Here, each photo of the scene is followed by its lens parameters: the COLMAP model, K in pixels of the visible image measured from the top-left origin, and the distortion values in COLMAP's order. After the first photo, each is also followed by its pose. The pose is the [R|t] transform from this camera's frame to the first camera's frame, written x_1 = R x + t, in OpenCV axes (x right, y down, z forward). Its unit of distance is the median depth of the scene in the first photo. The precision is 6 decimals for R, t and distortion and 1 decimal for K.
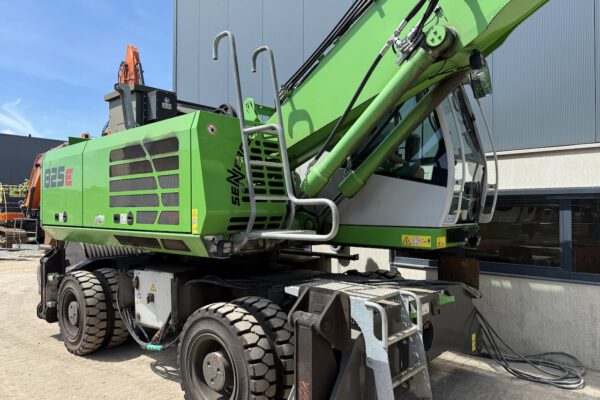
lens RADIAL K [[421.1, 0, 300.0], [0, 421.1, 200.0], [0, 0, 1]] dist [0.076158, -0.104730]
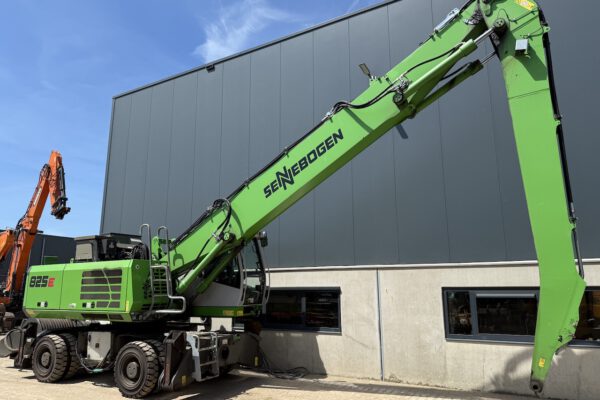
lens RADIAL K [[421.1, 0, 300.0], [0, 421.1, 200.0], [0, 0, 1]] dist [0.076158, -0.104730]
pose [[0.978192, 0.037641, 0.204265, 0.169223], [-0.000032, 0.983470, -0.181074, -0.091659], [-0.207704, 0.177118, 0.962023, -1.430301]]
